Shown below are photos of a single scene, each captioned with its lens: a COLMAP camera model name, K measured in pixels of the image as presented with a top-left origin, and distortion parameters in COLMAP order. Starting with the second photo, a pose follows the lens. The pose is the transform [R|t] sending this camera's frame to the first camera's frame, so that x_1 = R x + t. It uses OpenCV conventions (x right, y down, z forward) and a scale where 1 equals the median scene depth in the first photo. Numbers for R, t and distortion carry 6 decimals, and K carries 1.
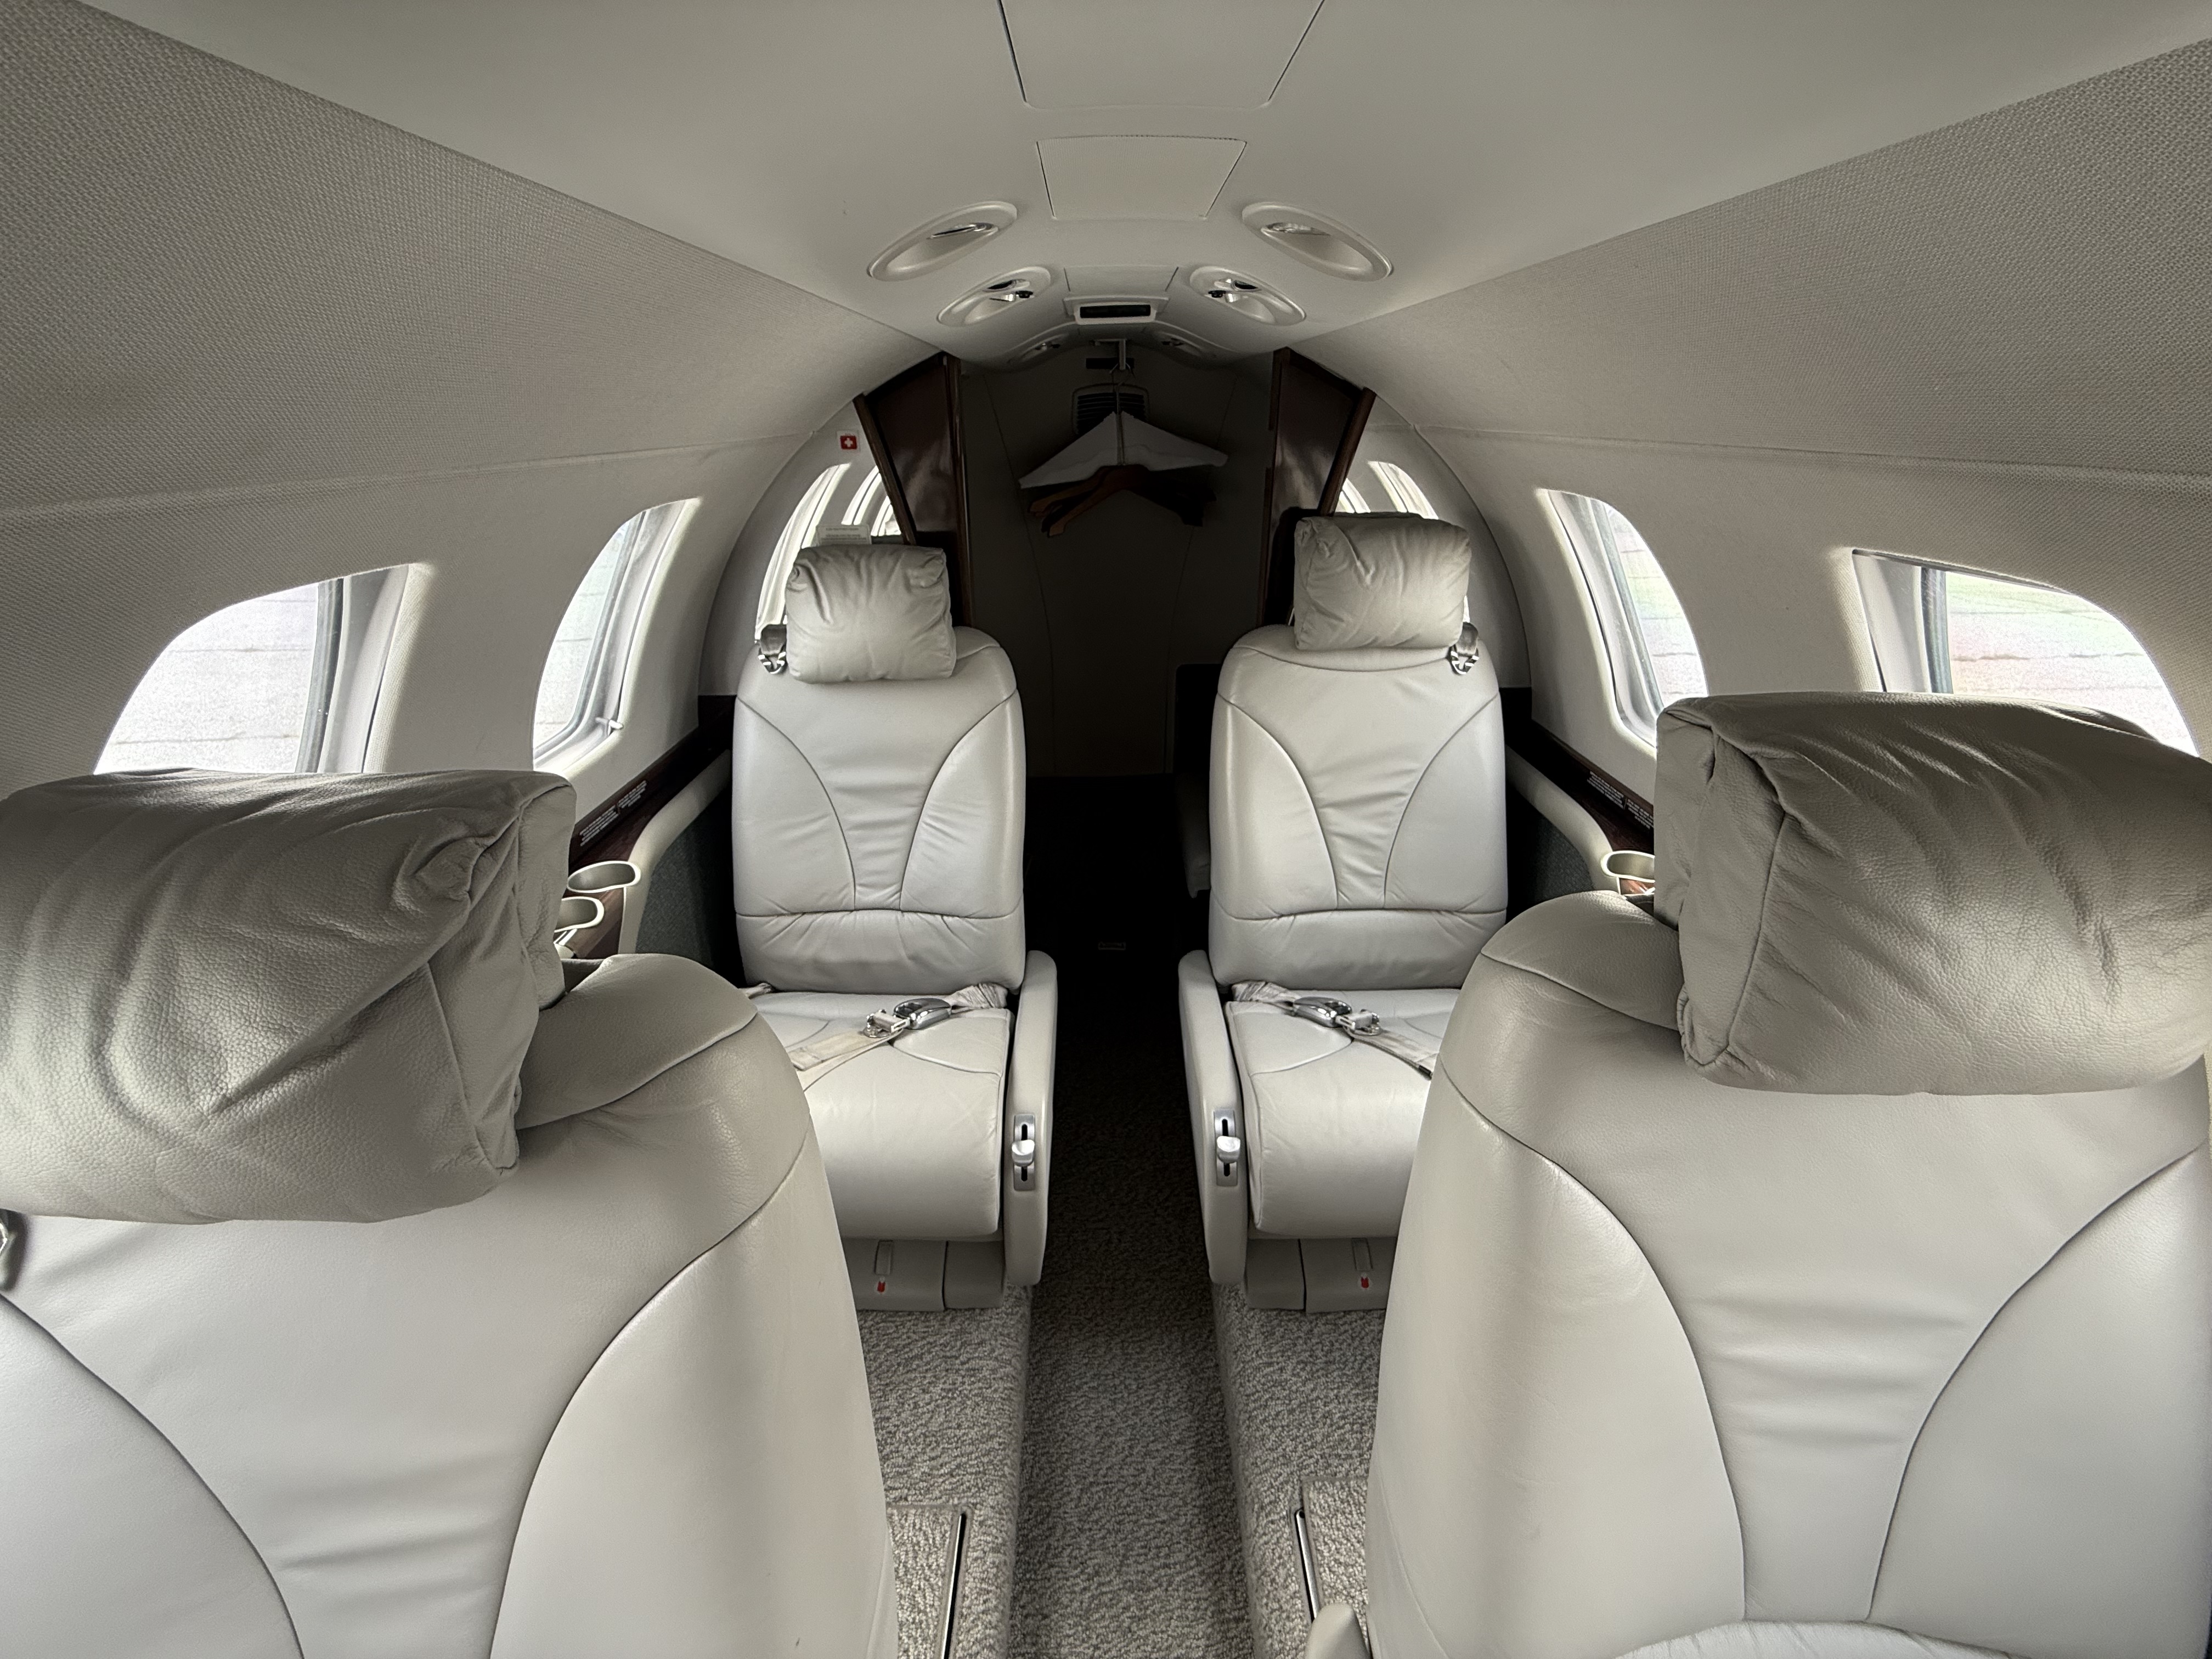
lens RADIAL K [[887.9, 0, 1101.9], [0, 887.9, 873.5], [0, 0, 1]] dist [0.001734, 0.000119]
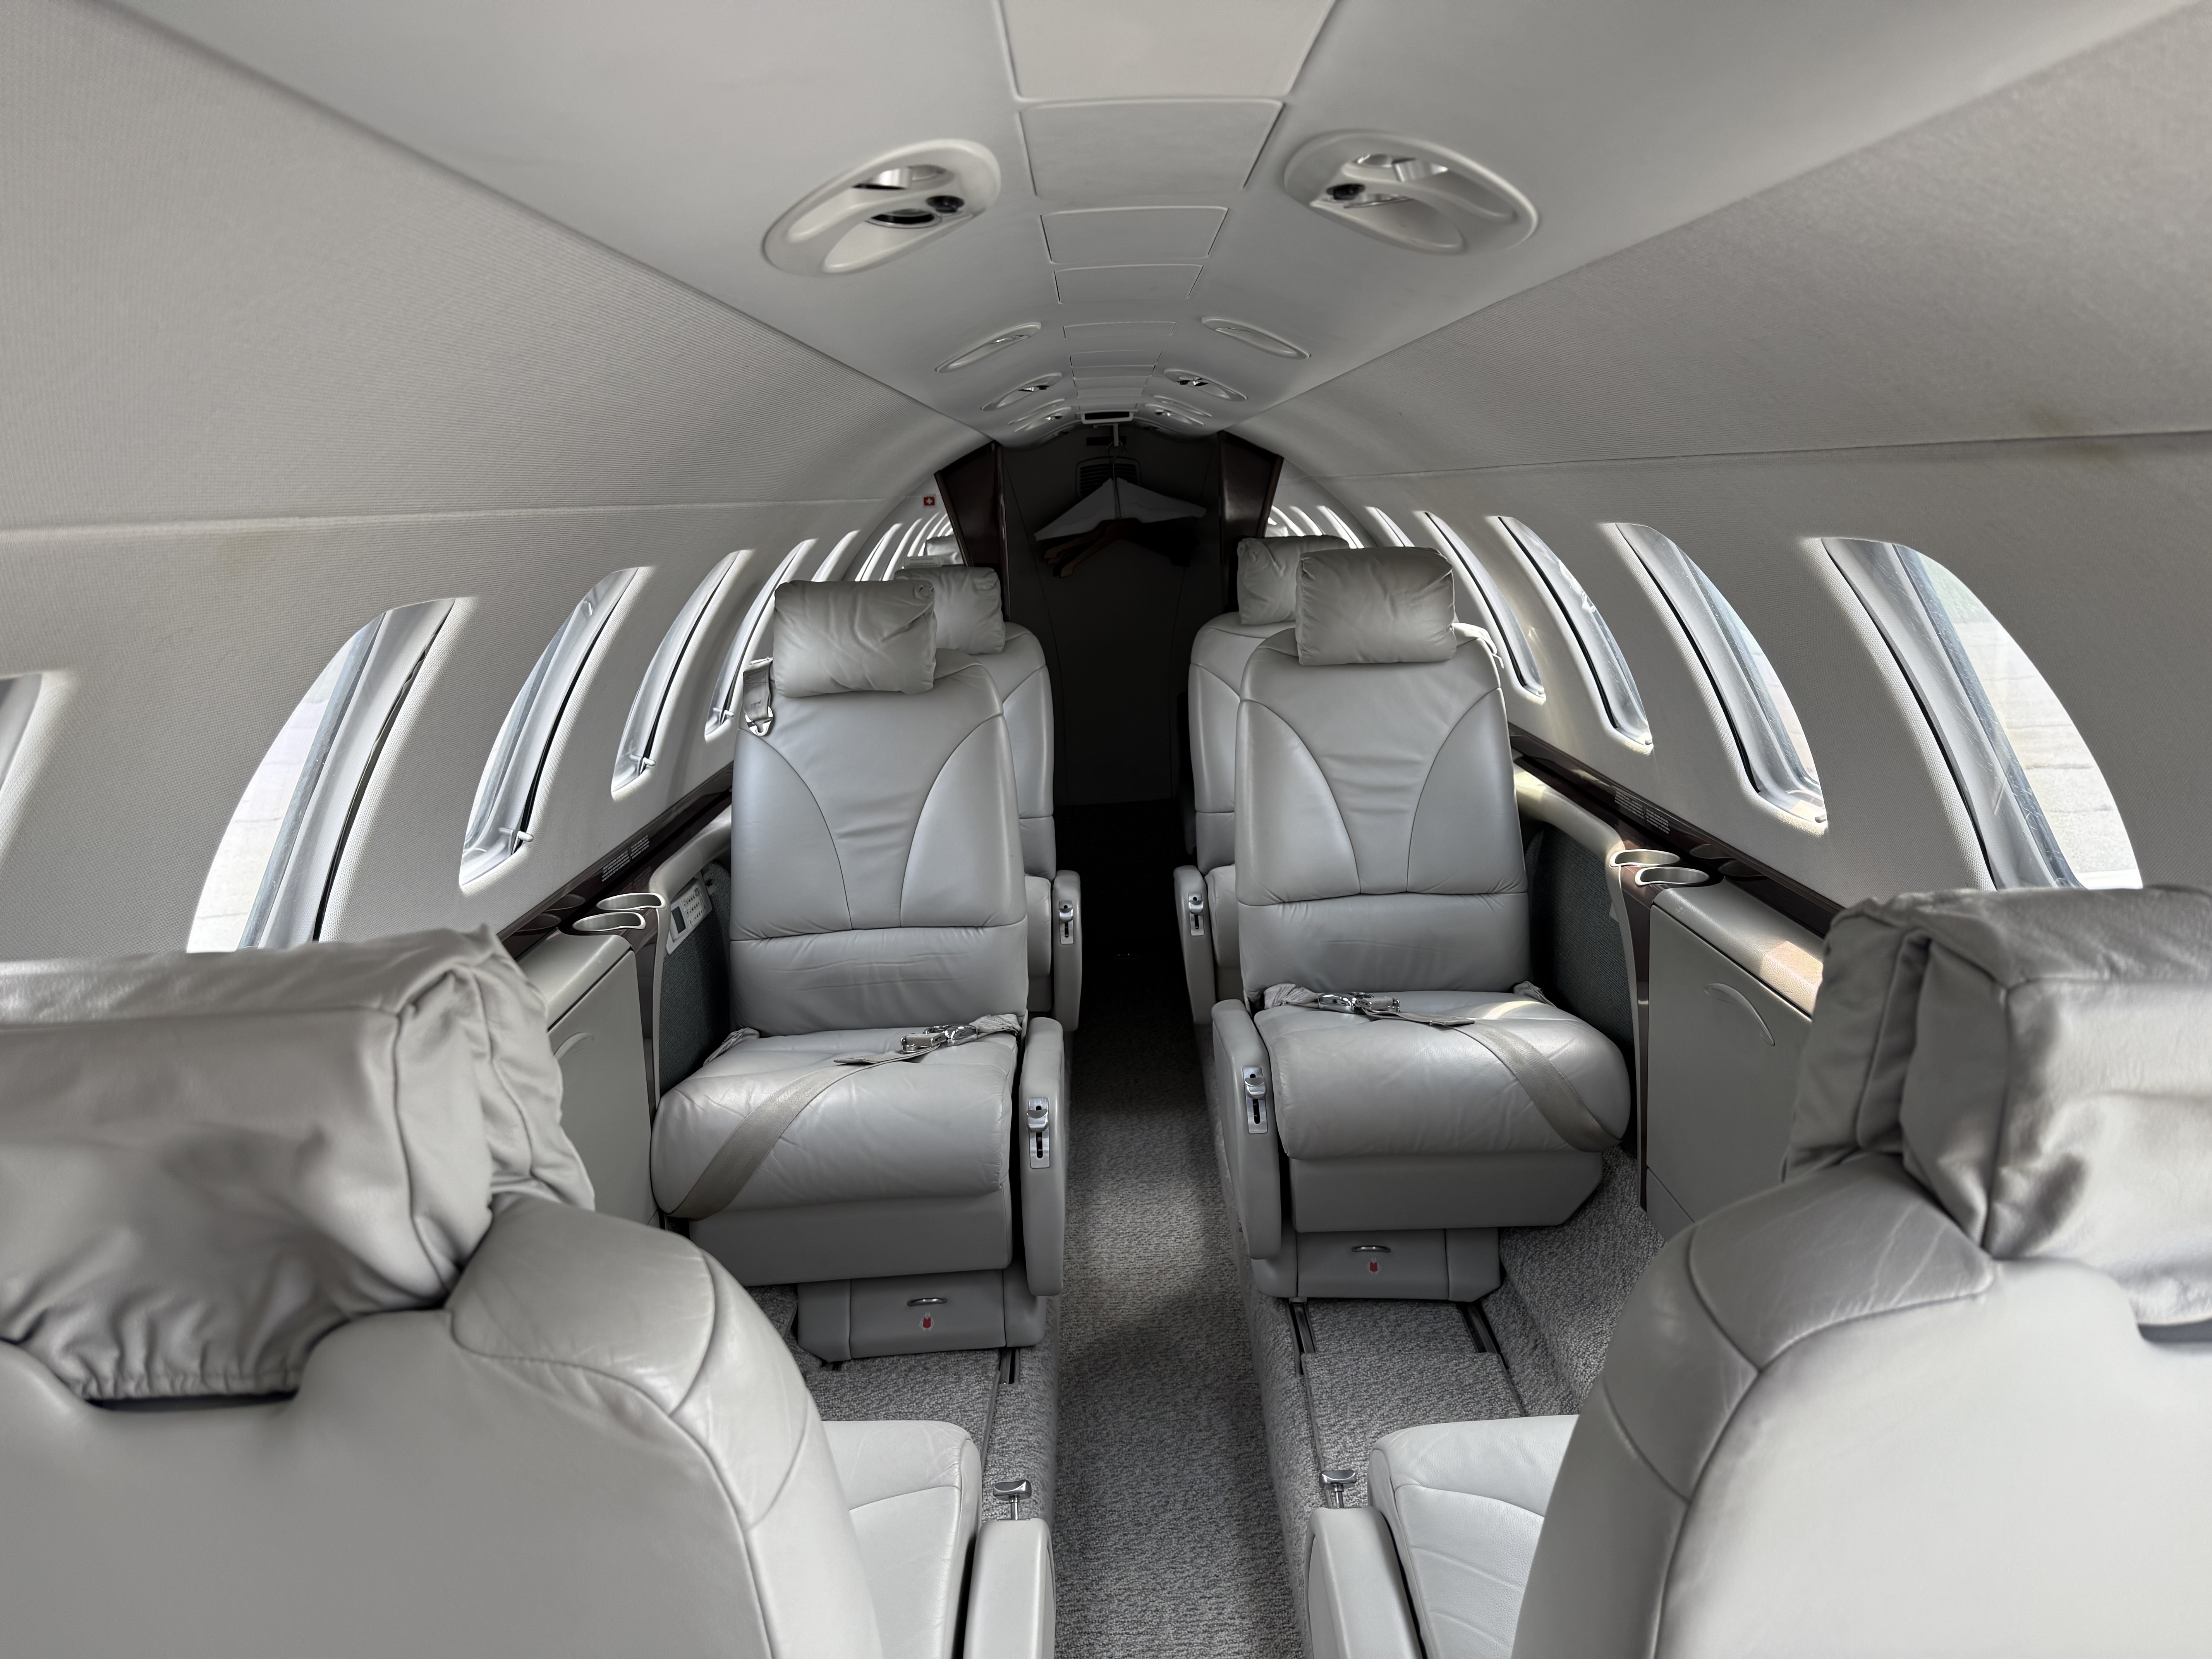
lens RADIAL K [[1545.0, 0, 1106.0], [0, 1545.0, 829.5], [0, 0, 1]] dist [0.413243, 0.000638]
pose [[0.999340, -0.035960, -0.005129, 0.001619], [0.033351, 0.964304, -0.262689, 0.721096], [0.014392, 0.262345, 0.964867, -1.350697]]
